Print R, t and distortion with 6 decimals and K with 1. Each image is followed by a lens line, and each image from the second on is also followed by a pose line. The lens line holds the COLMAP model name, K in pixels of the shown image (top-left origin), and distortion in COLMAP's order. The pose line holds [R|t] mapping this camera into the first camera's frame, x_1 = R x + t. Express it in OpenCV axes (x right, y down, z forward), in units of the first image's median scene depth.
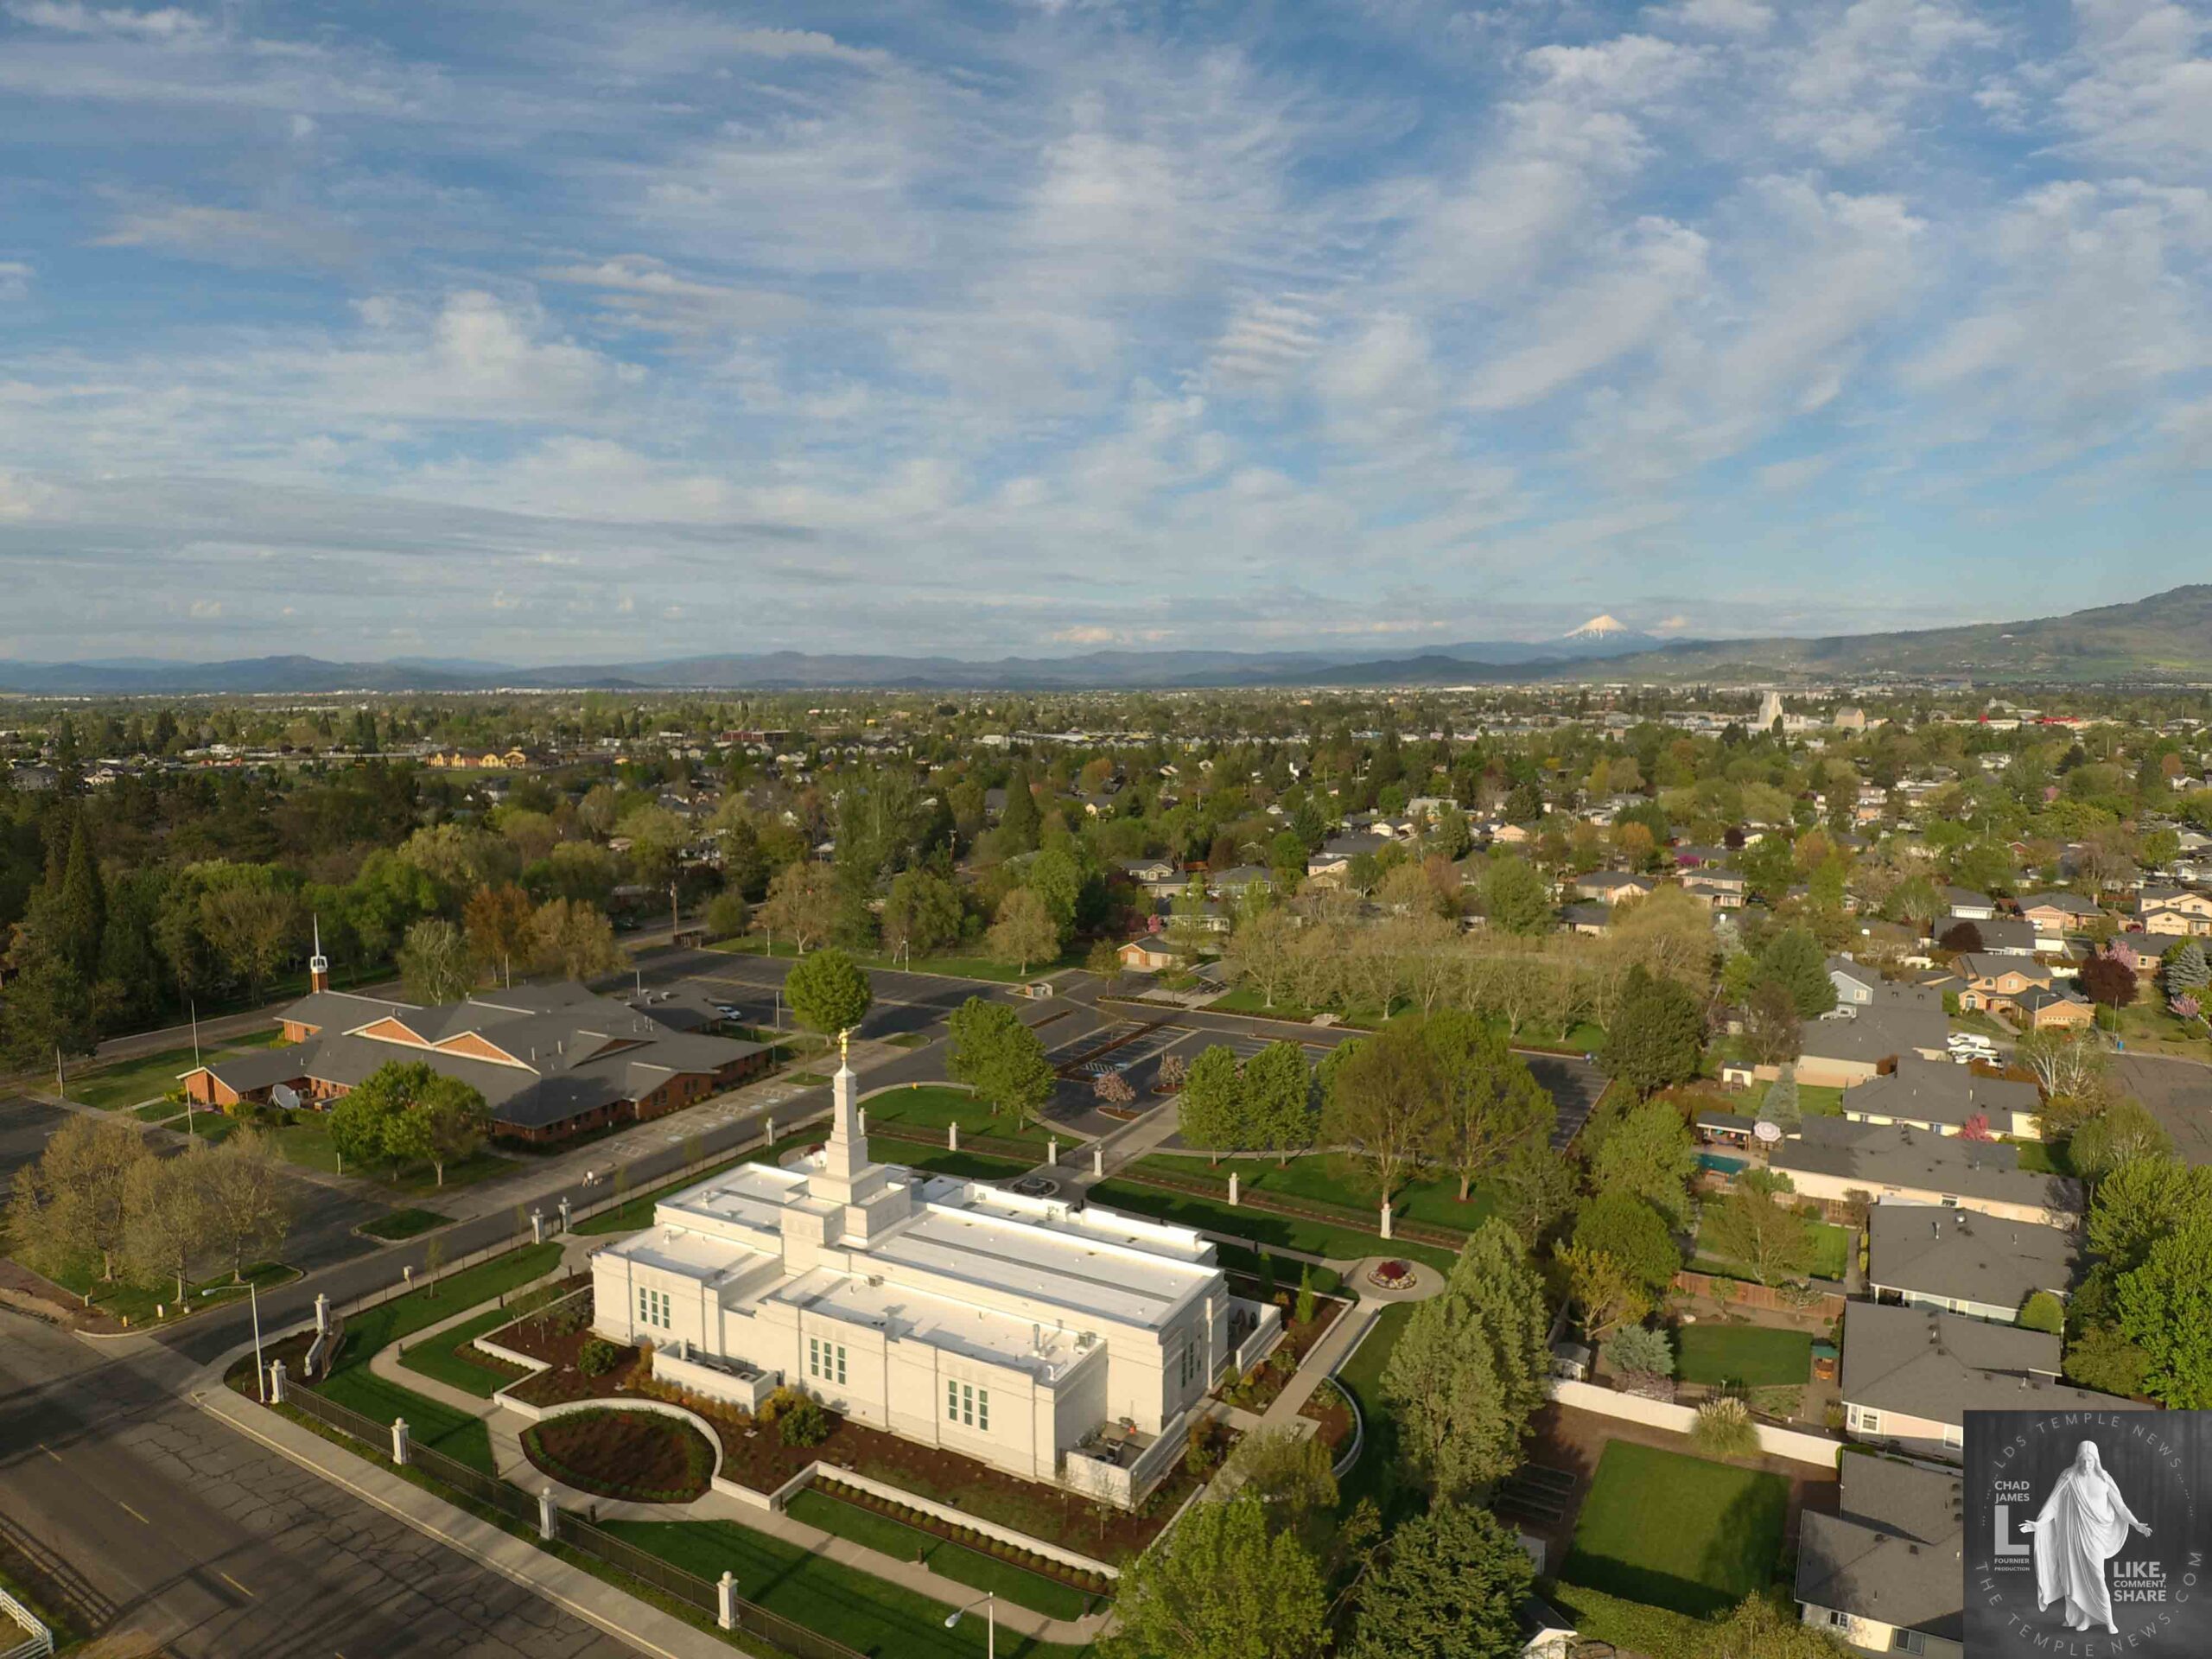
lens RADIAL K [[1346.1, 0, 1106.0], [0, 1346.1, 829.5], [0, 0, 1]] dist [0.109325, -0.143509]
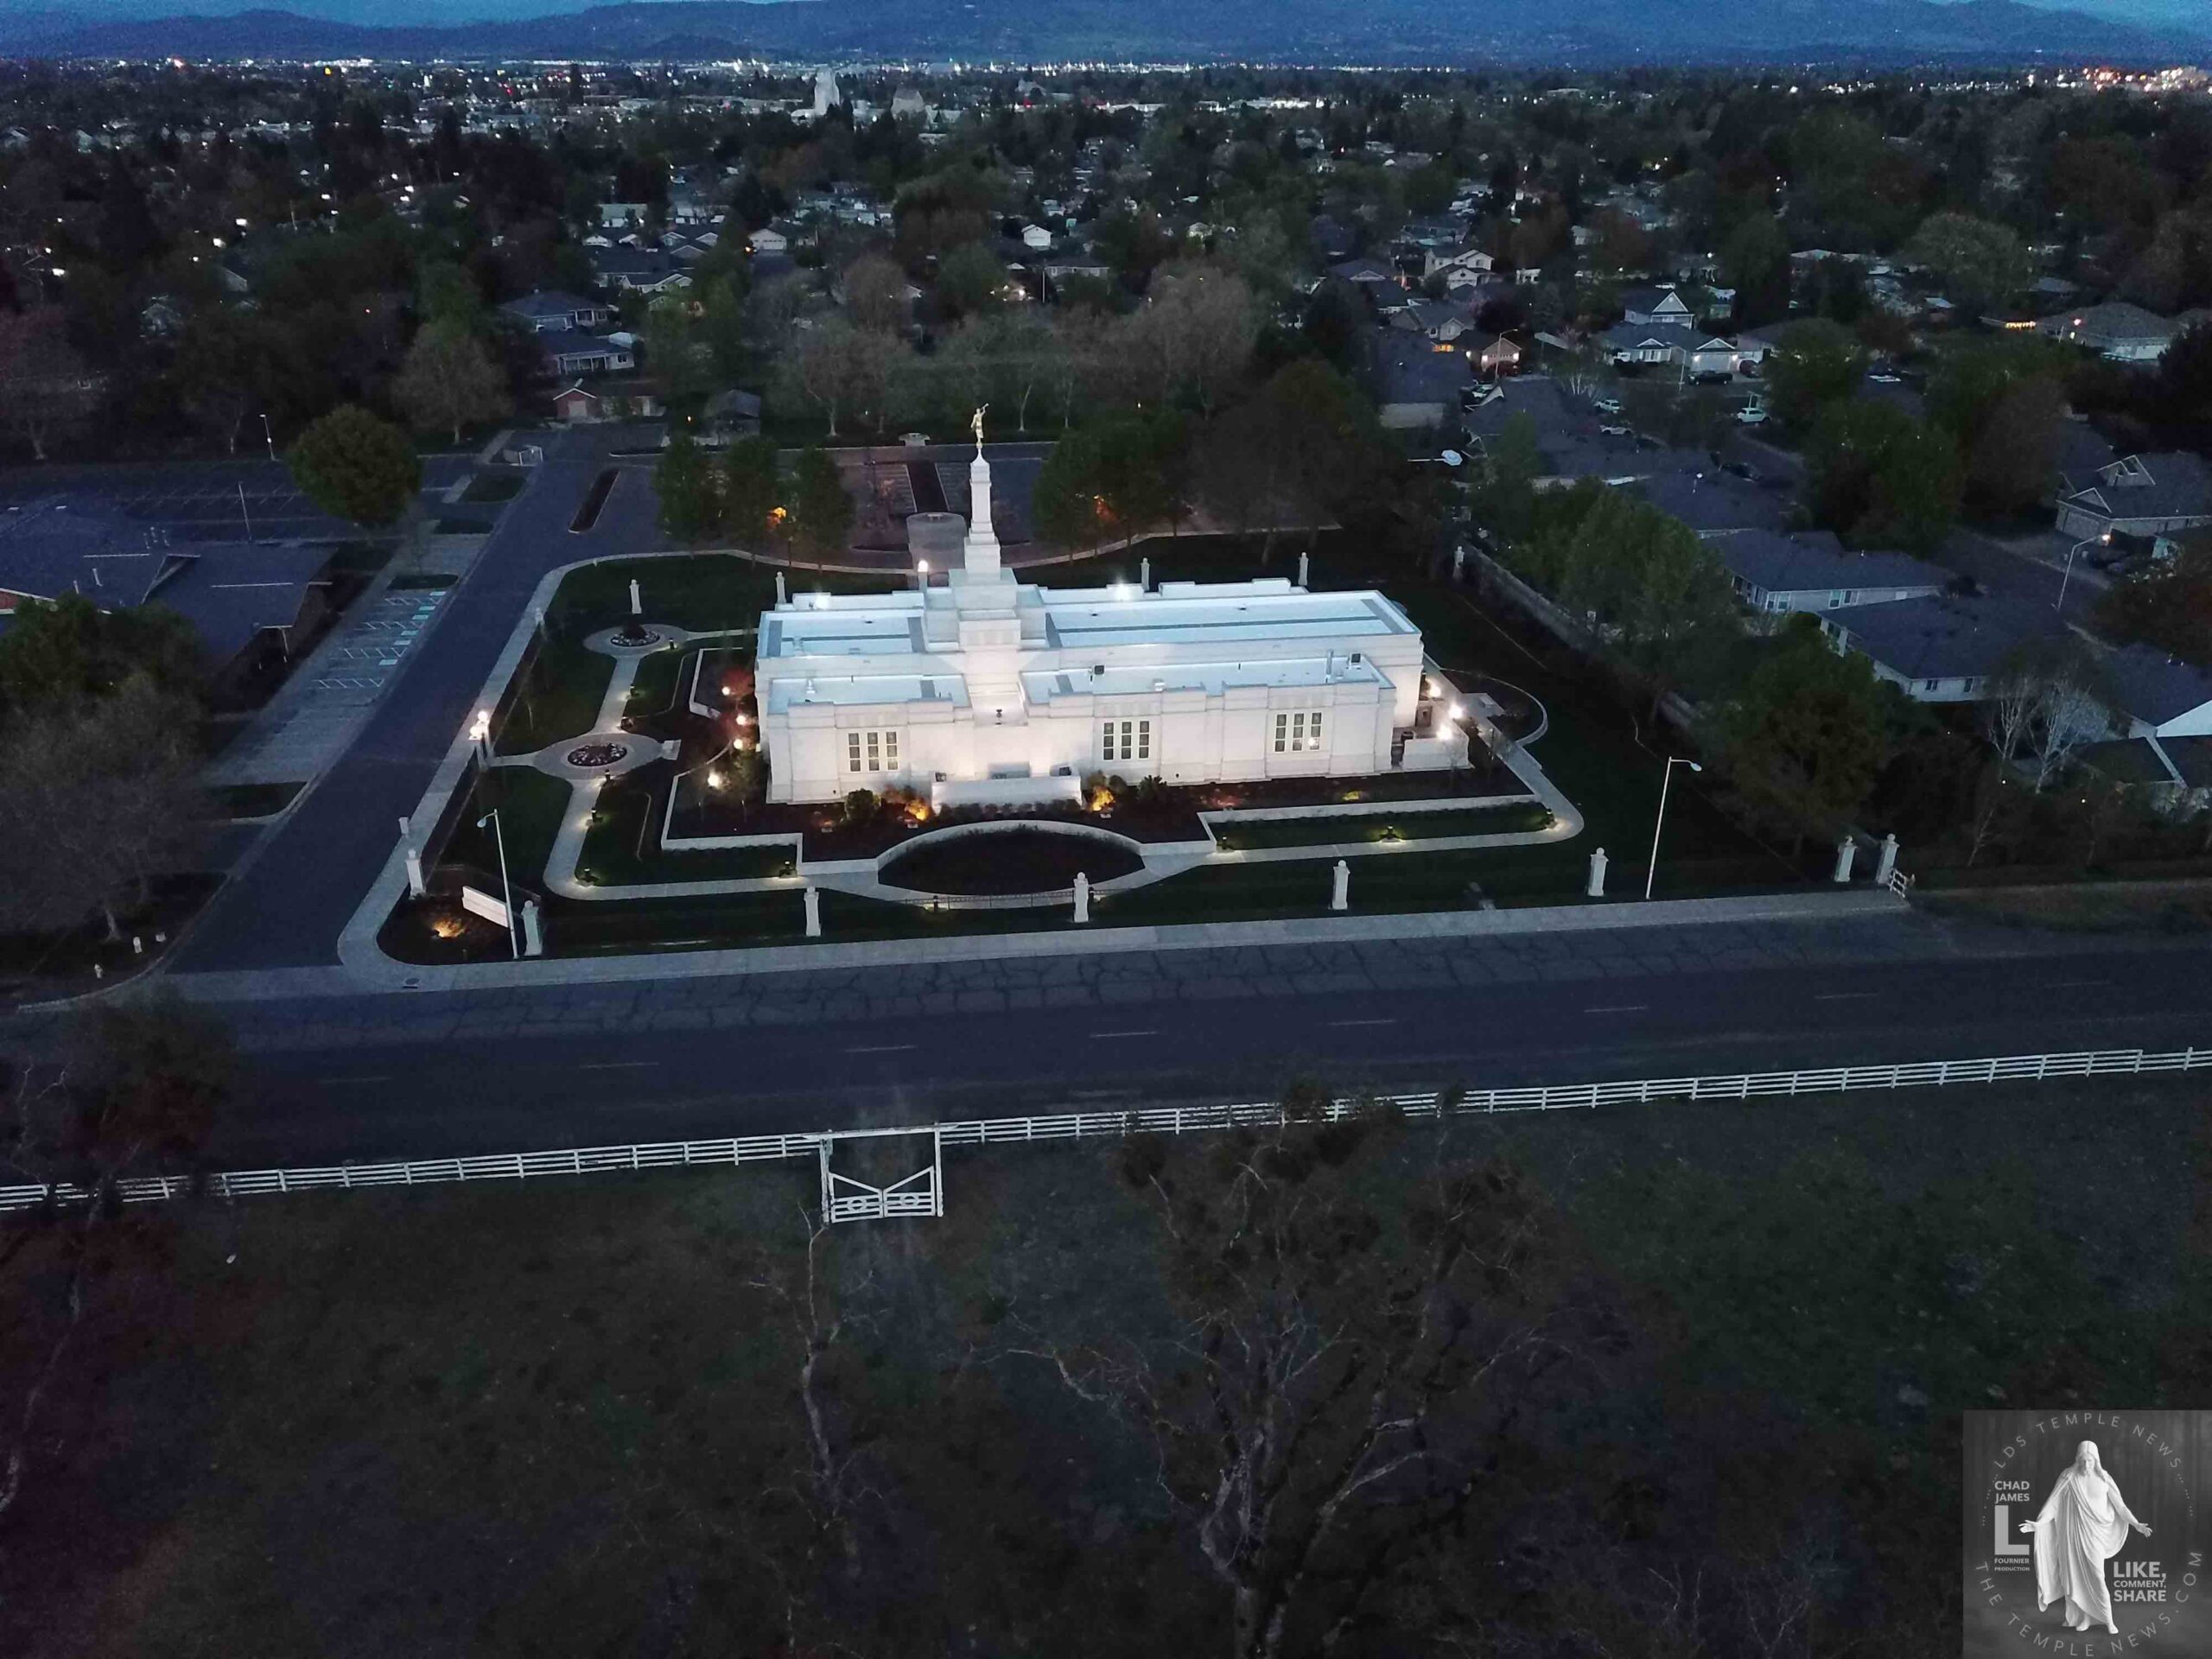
lens RADIAL K [[1689.3, 0, 1106.0], [0, 1689.3, 829.5], [0, 0, 1]] dist [-0.002379, -0.001206]
pose [[0.794965, -0.243428, 0.555673, -0.865631], [0.056122, 0.941545, 0.332180, 0.049815], [-0.604053, -0.232886, 0.762157, 0.083418]]
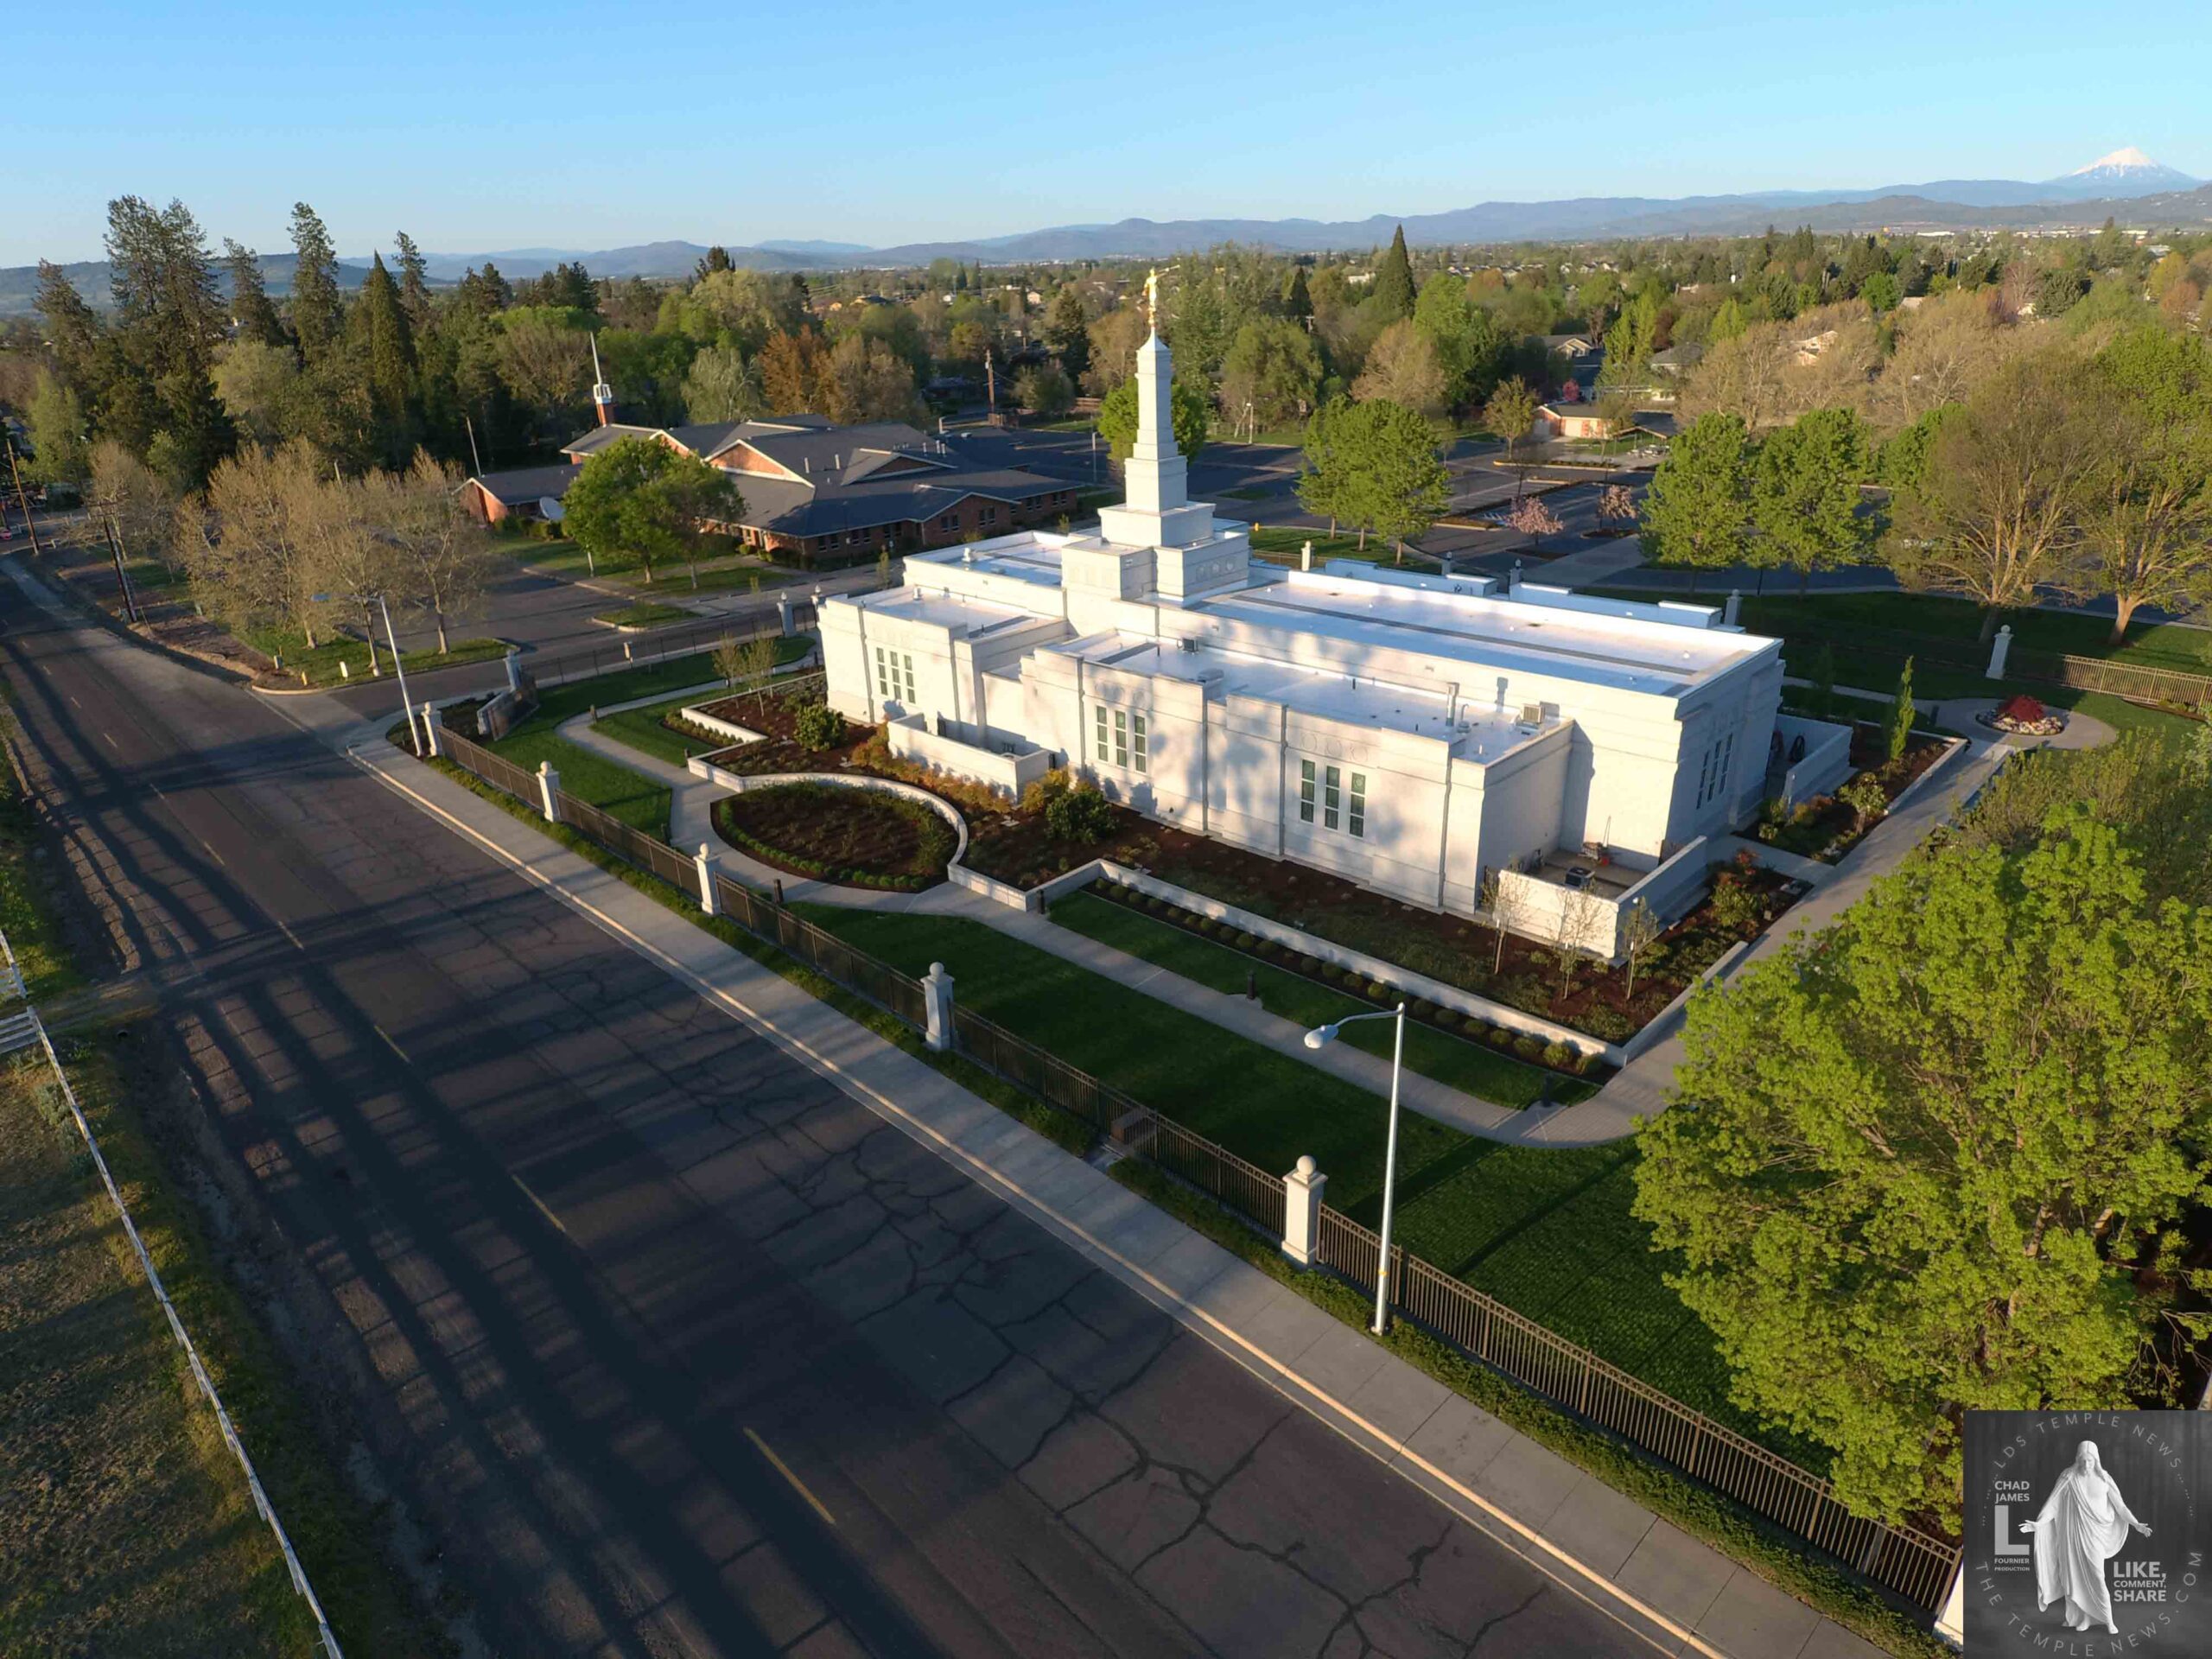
lens RADIAL K [[1346.1, 0, 1106.0], [0, 1346.1, 829.5], [0, 0, 1]] dist [0.109325, -0.143509]
pose [[0.968720, 0.072100, -0.237450, -0.048850], [-0.000997, 0.957985, 0.286818, 0.234439], [0.248153, -0.277609, 0.928091, 0.360681]]
